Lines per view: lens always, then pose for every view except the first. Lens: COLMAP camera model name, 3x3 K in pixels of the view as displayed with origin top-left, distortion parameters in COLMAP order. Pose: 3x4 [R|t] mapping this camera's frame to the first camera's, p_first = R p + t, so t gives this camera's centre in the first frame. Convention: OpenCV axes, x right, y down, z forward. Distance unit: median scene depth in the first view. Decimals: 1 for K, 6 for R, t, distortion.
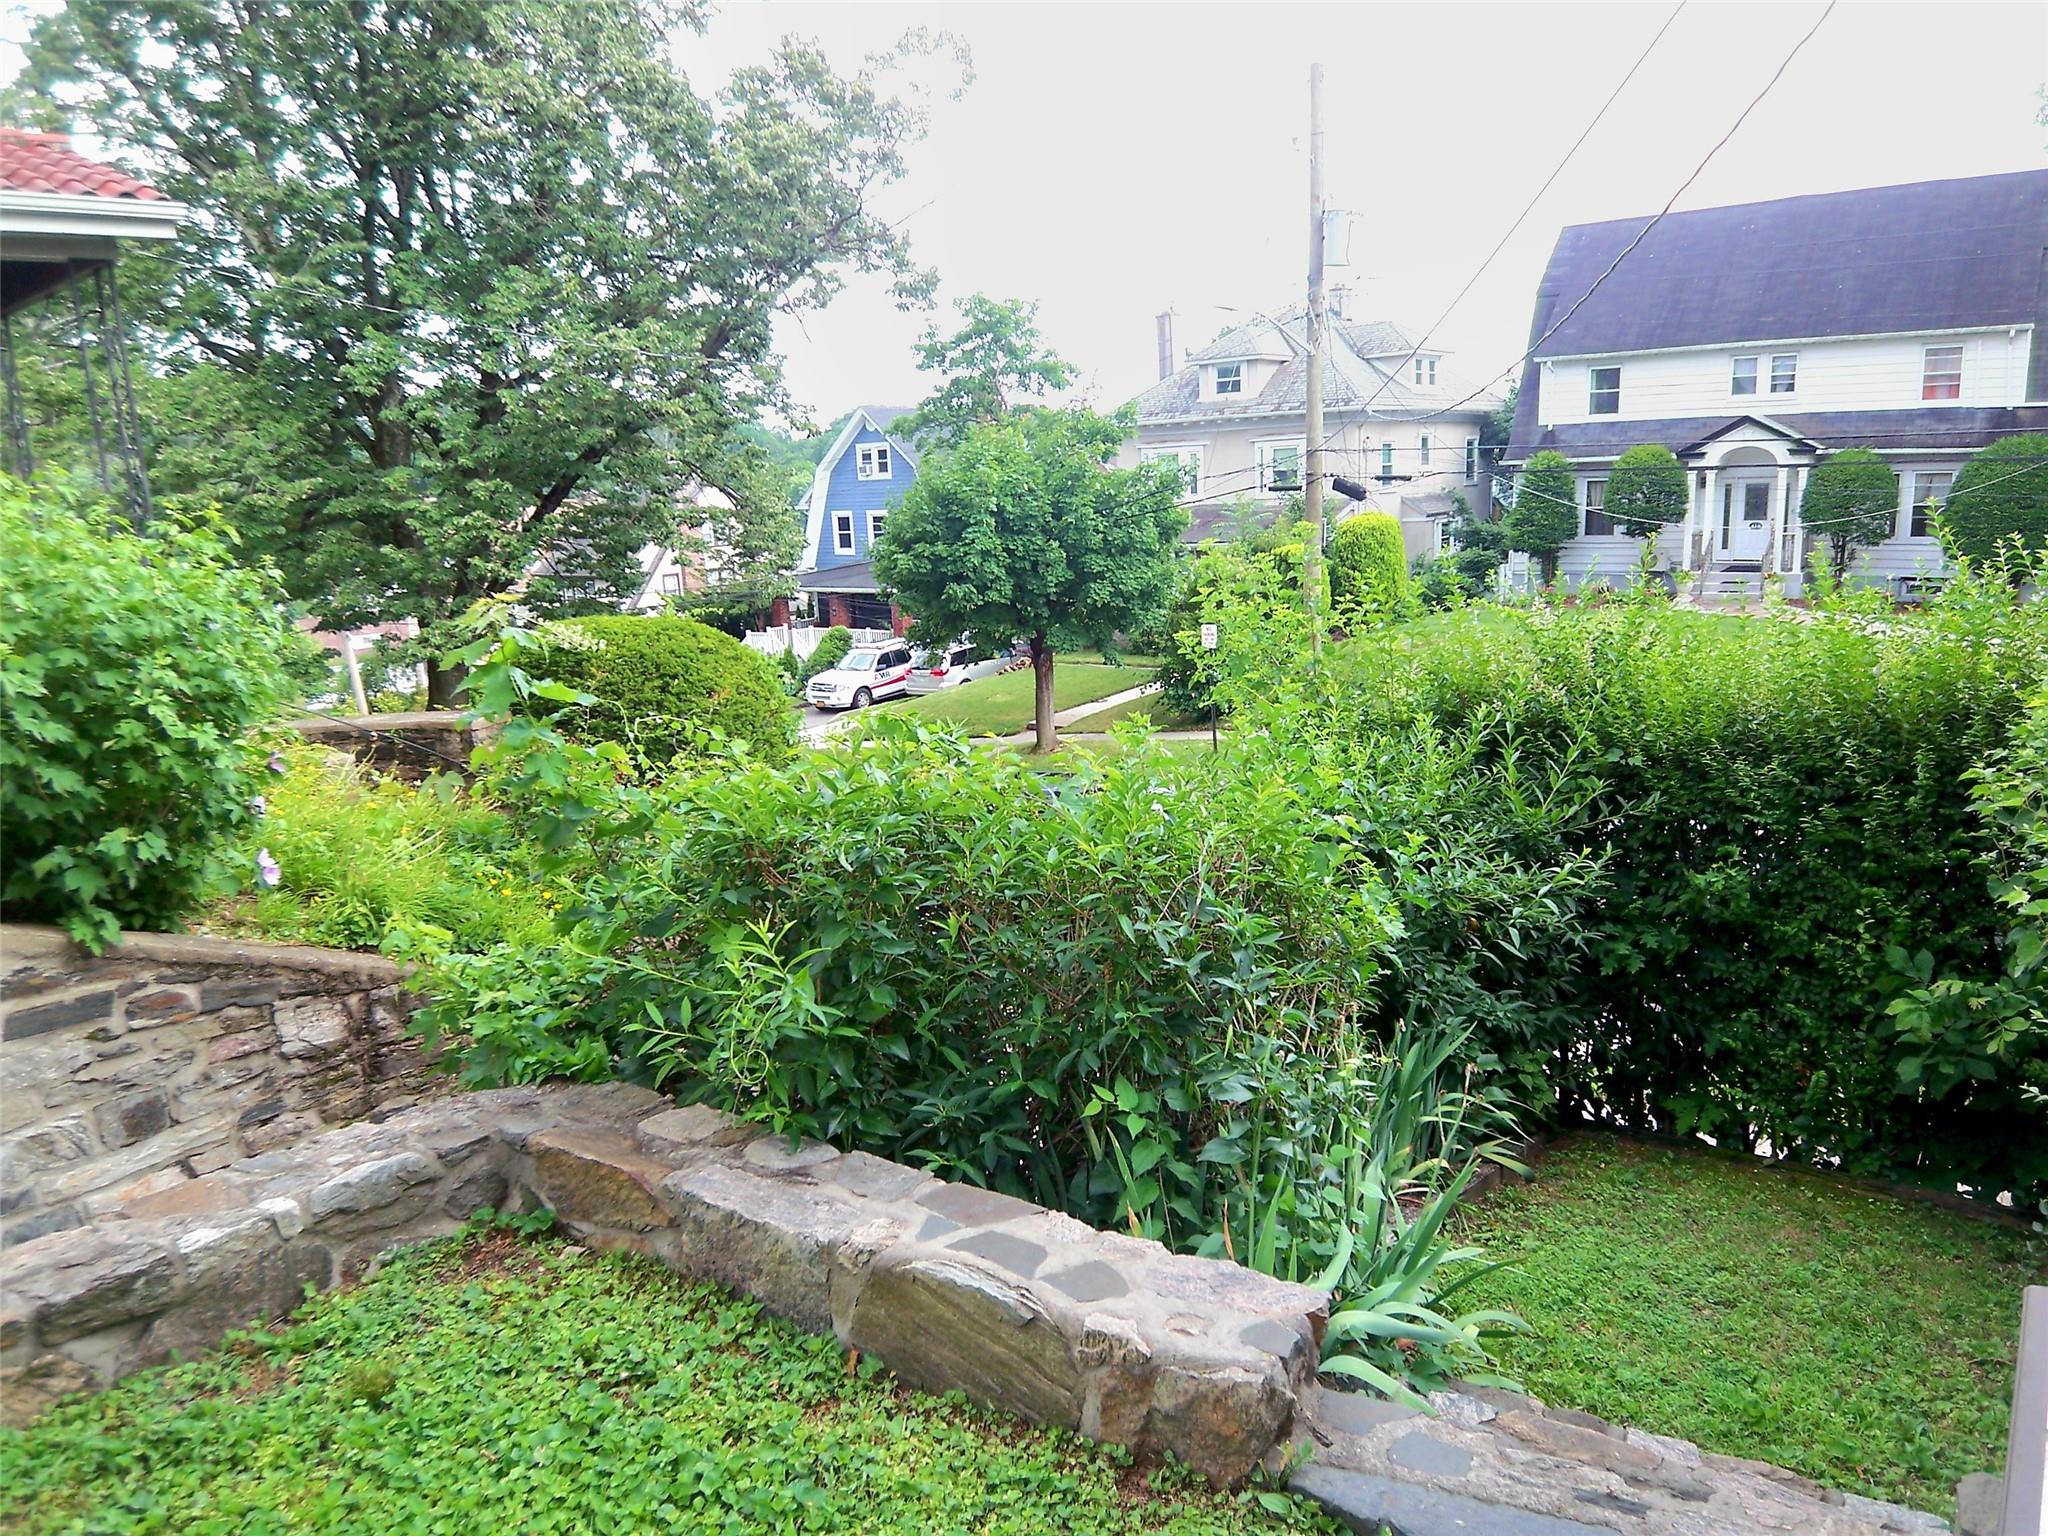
lens RADIAL K [[1366.4, 0, 1024.0], [0, 1366.4, 768.0], [0, 0, 1]] dist [0.063059, -0.001624]
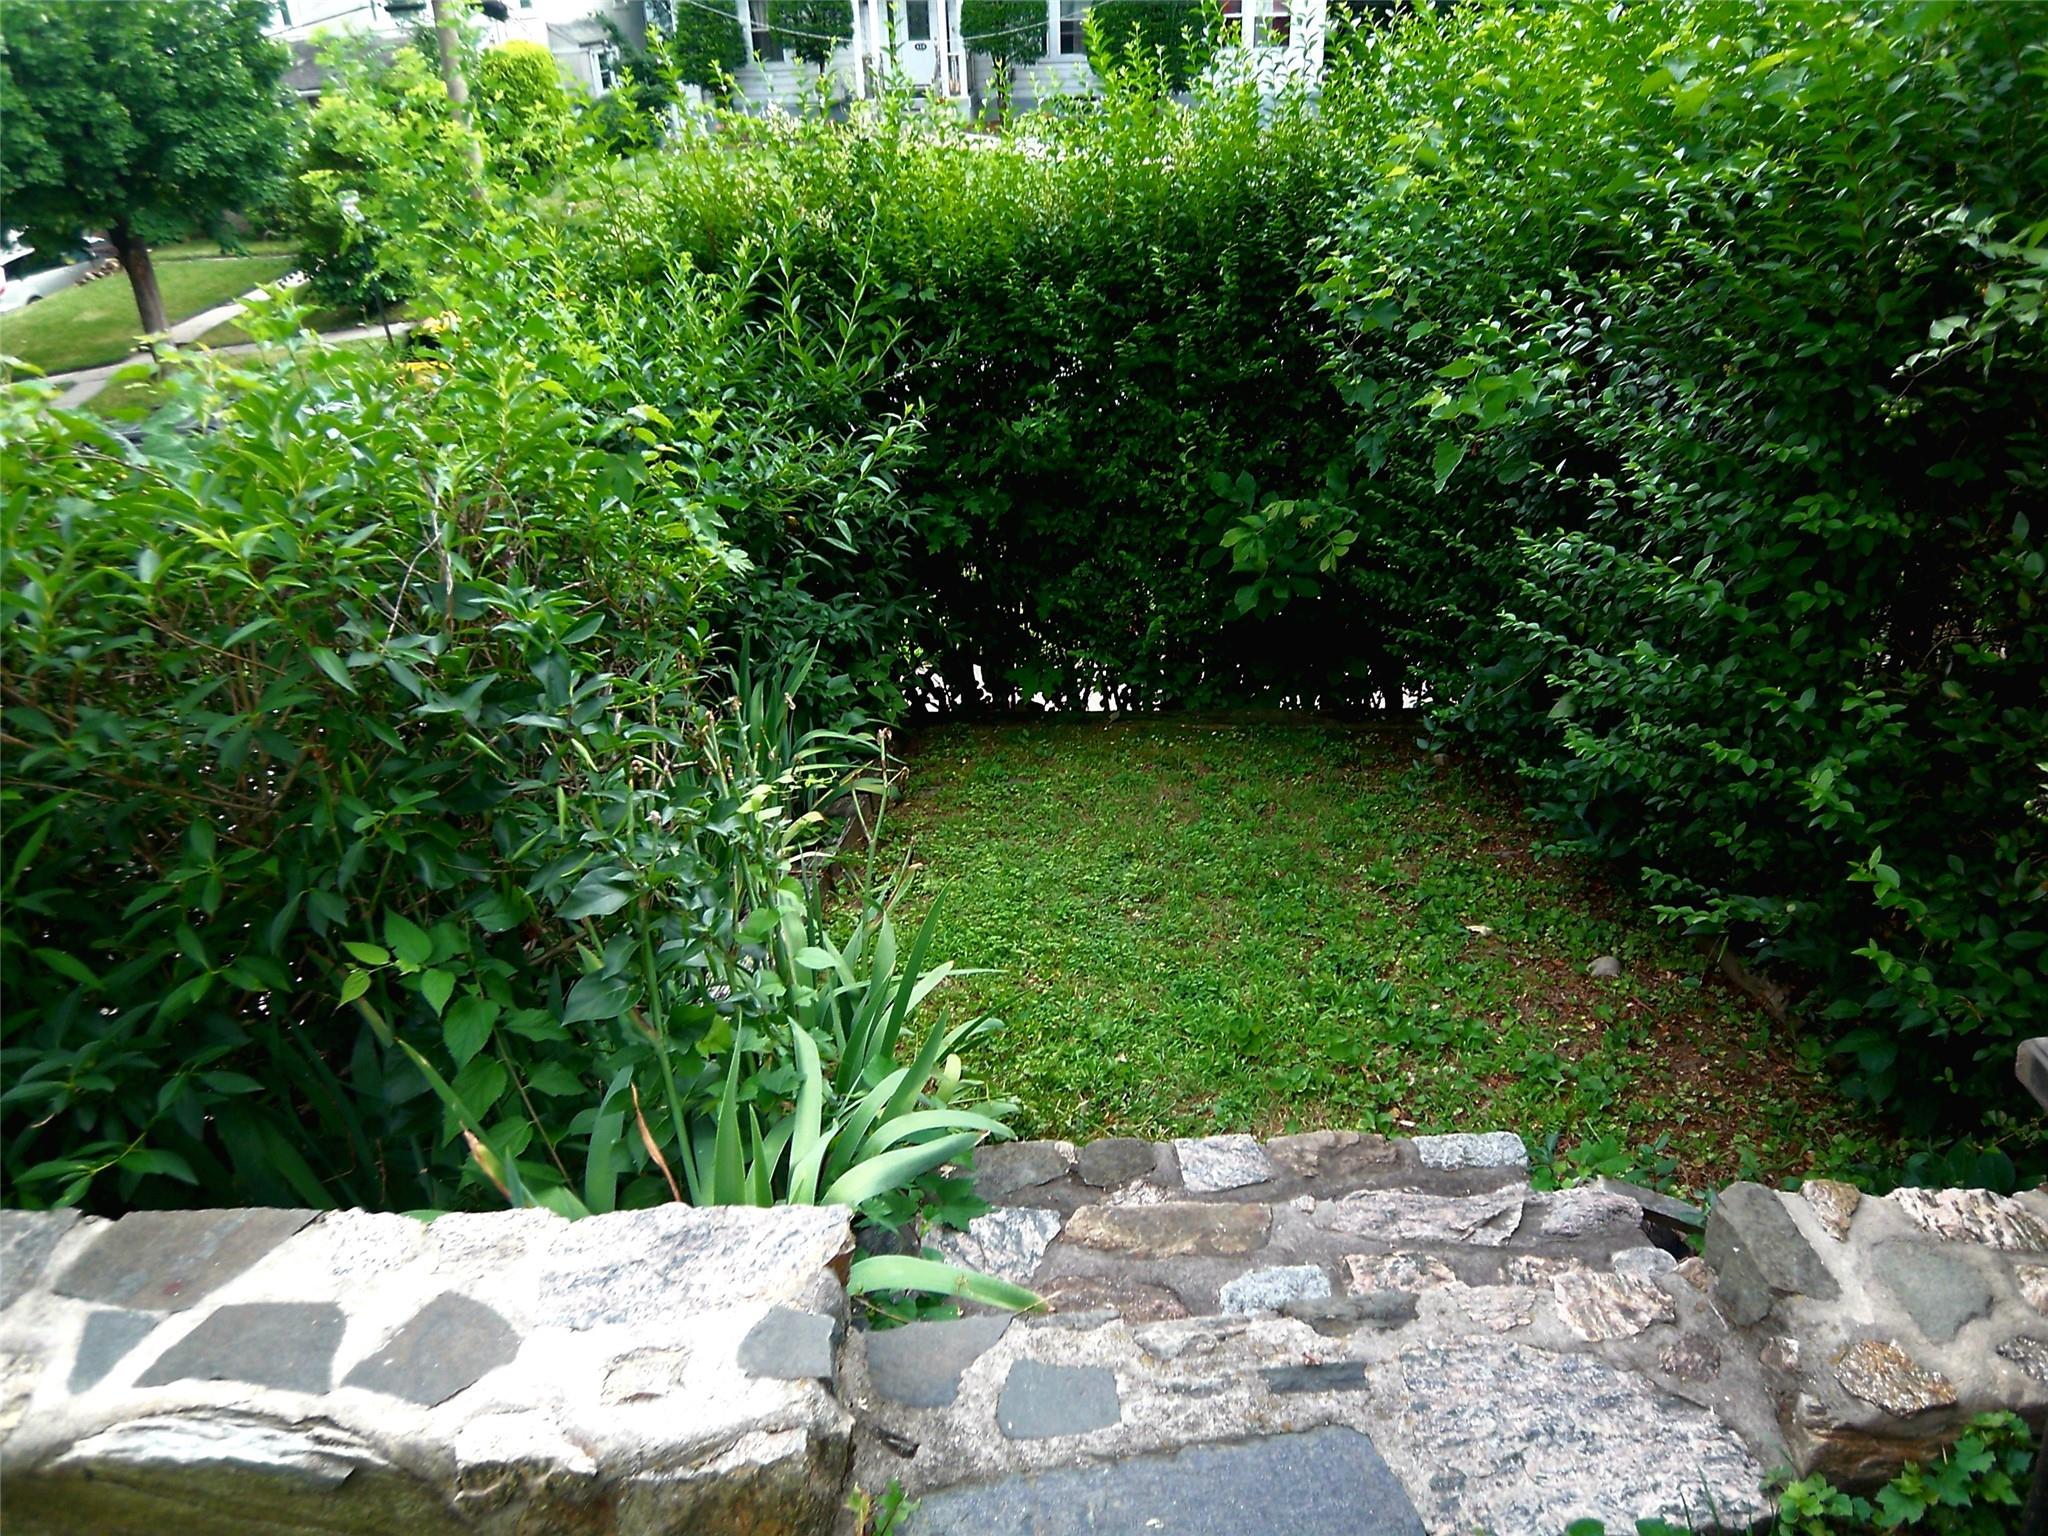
lens RADIAL K [[1331.9, 0, 1027.4], [0, 1331.9, 779.9], [0, 0, 1]] dist [-0.035879, -0.014609]
pose [[0.835860, -0.265433, 0.480502, 0.027034], [0.101824, 0.935104, 0.339429, 0.003666], [-0.539416, -0.234789, 0.808644, 0.262385]]
